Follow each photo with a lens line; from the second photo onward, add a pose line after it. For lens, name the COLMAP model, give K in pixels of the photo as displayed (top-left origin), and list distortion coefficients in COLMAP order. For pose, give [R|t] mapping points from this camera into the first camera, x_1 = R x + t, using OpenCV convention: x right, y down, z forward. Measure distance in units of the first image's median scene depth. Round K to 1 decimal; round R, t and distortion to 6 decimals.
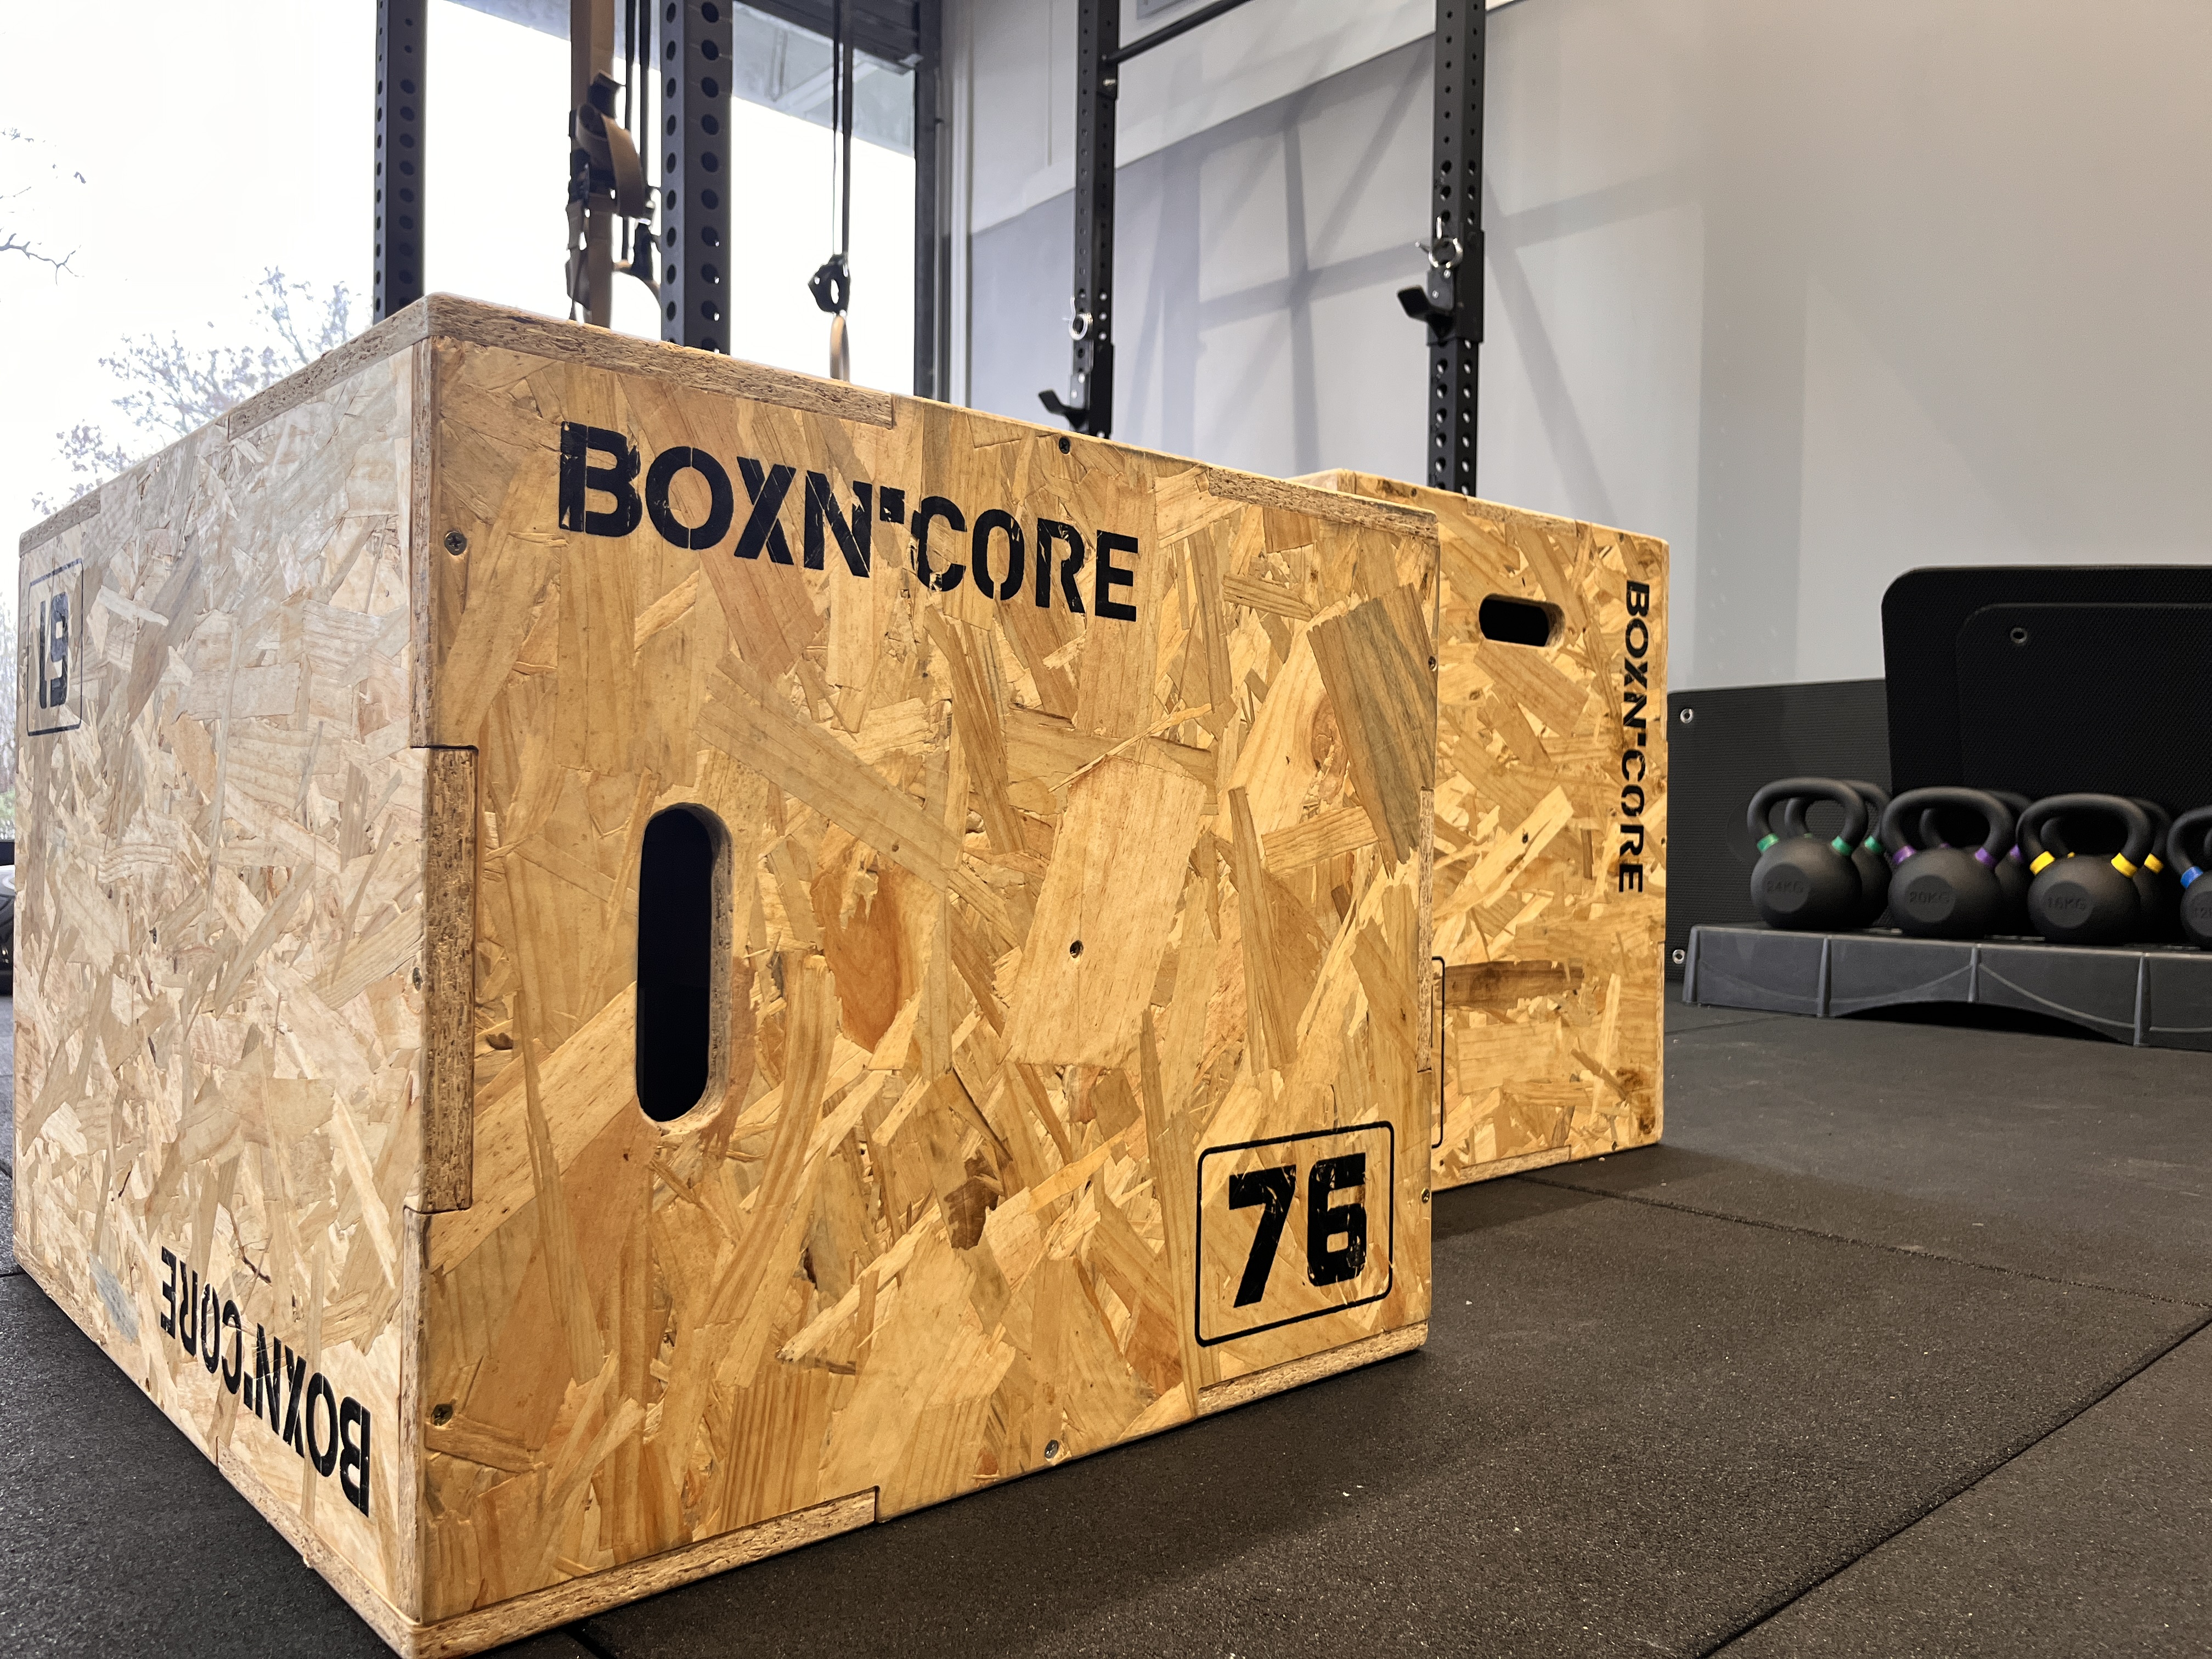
lens RADIAL K [[1669.9, 0, 1107.4], [0, 1669.9, 837.1], [0, 0, 1]] dist [0.042909, -0.043927]
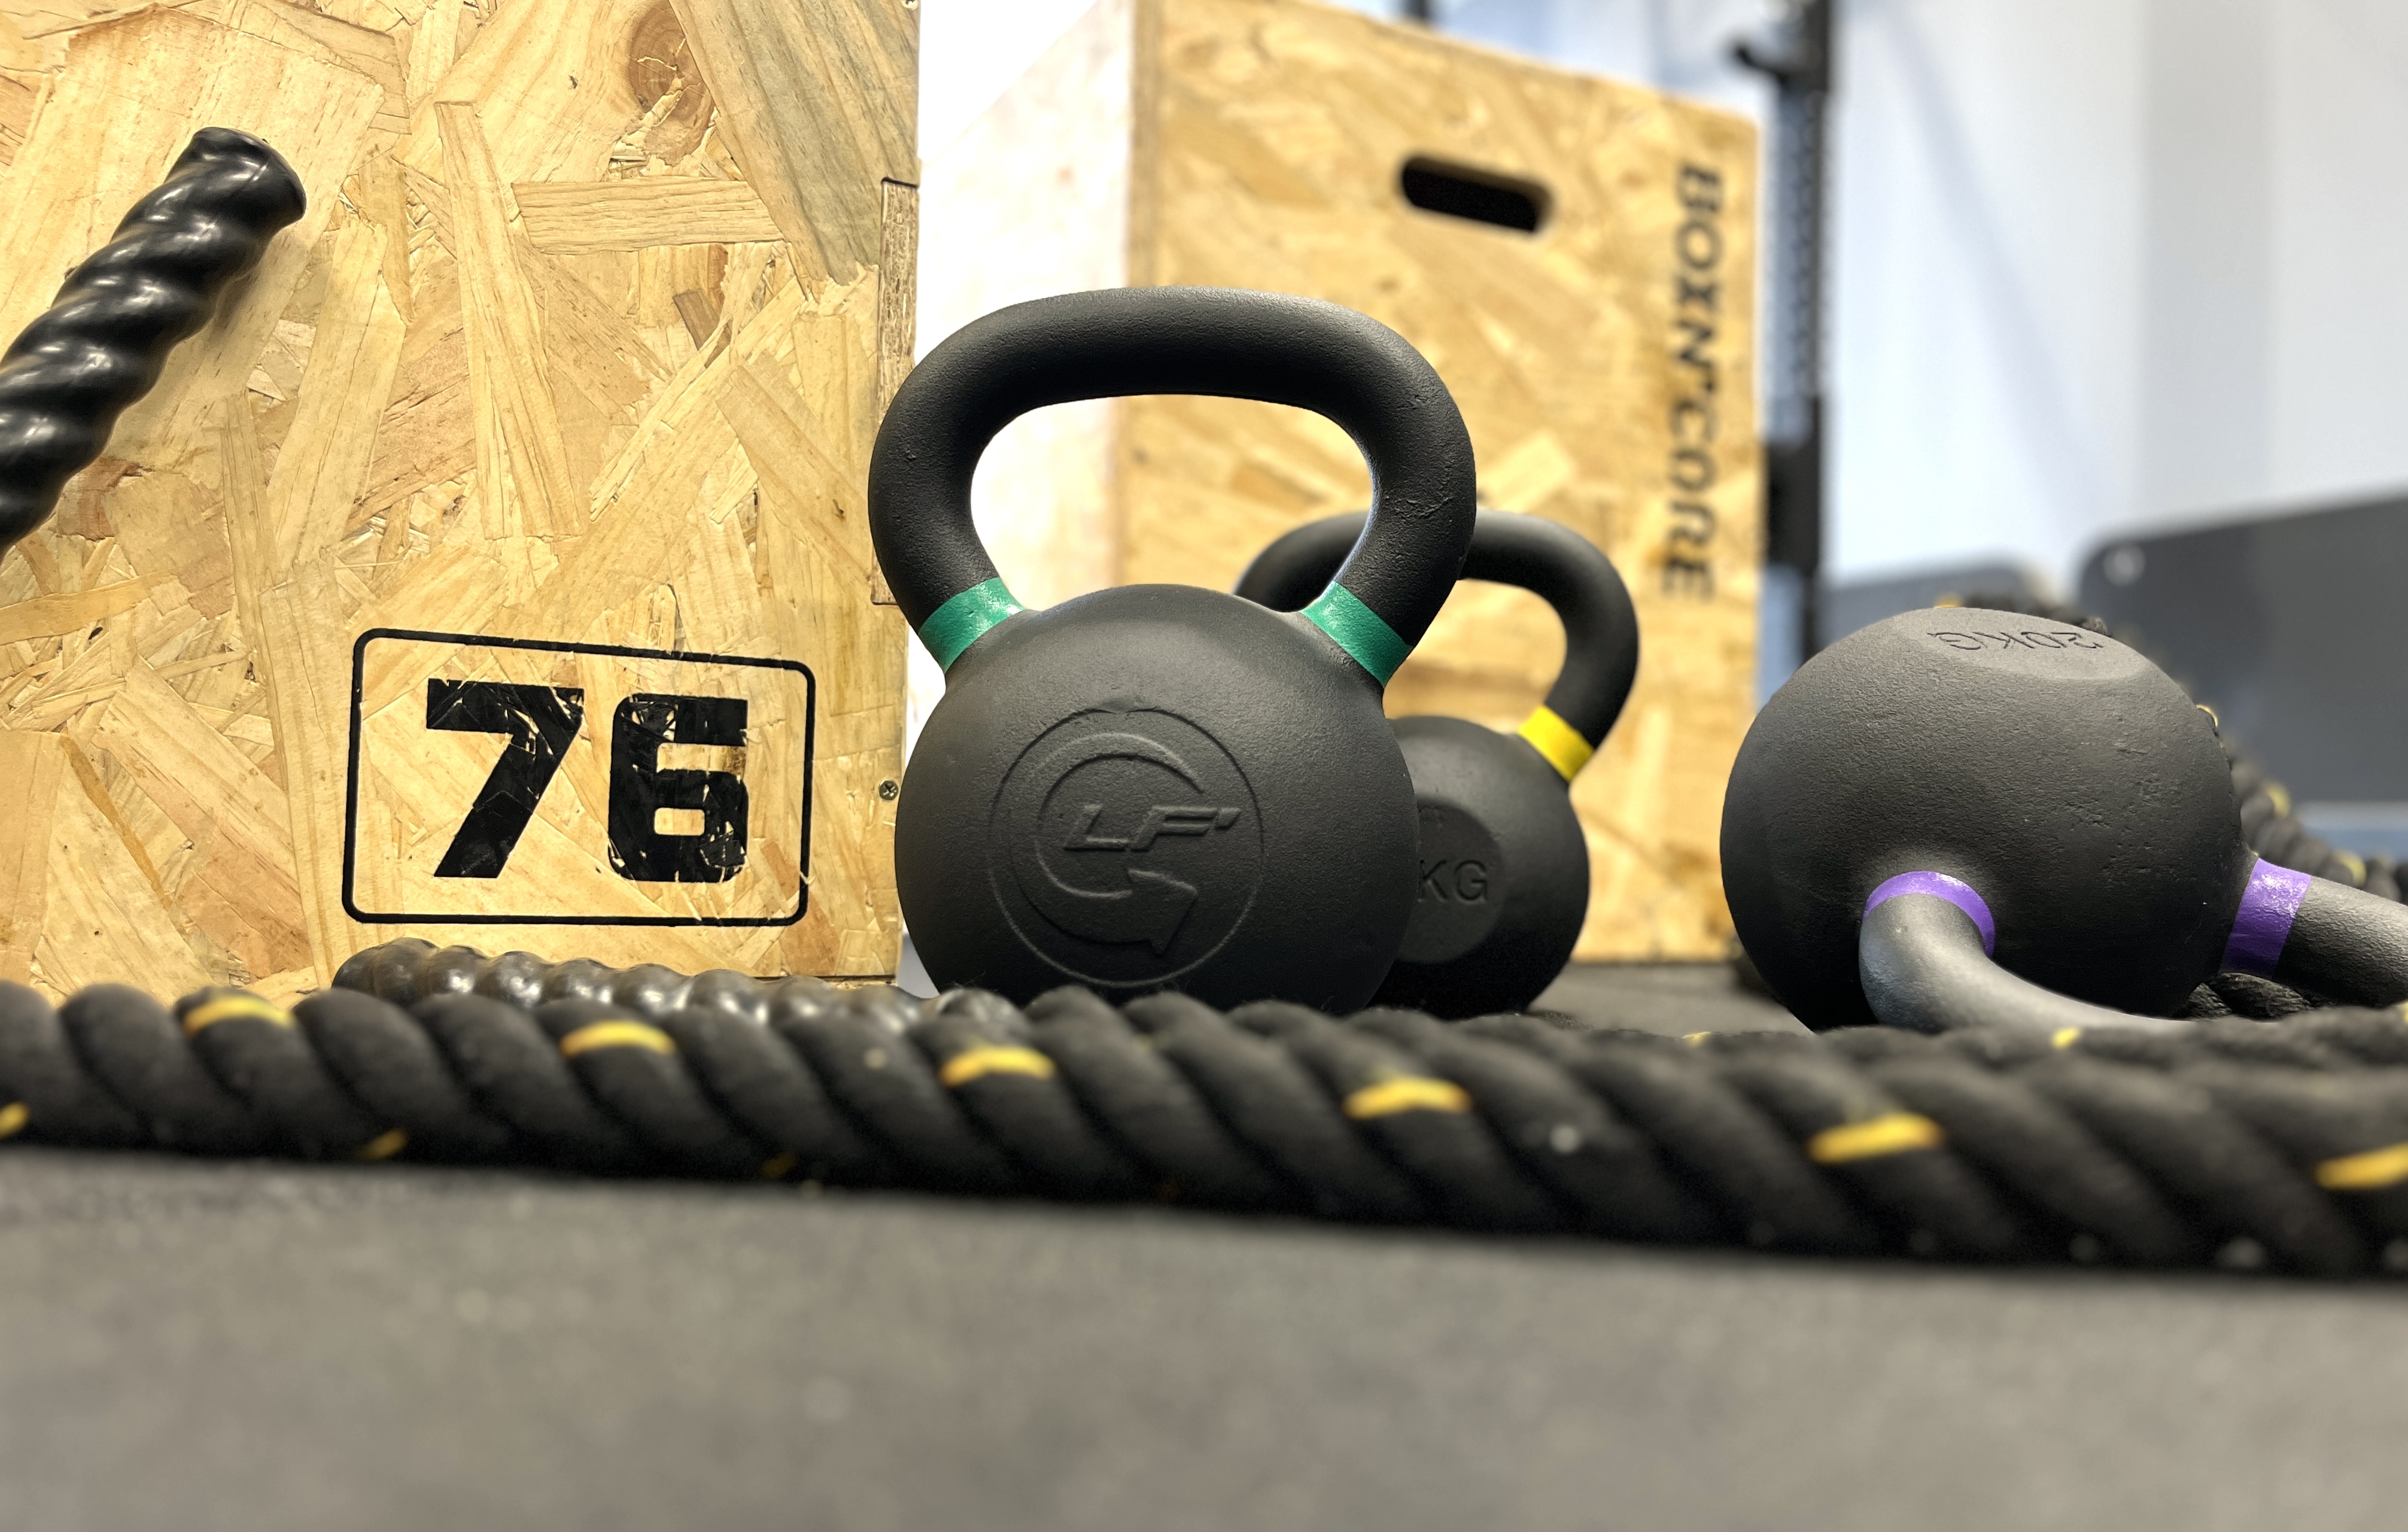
lens RADIAL K [[1791.4, 0, 1242.2], [0, 1791.4, 830.7], [0, 0, 1]] dist [0.015322, -0.017627]
pose [[0.970413, 0.006059, -0.241375, 0.537771], [-0.012784, 0.999572, -0.026303, 0.266241], [0.241112, 0.028610, 0.970075, 0.368105]]
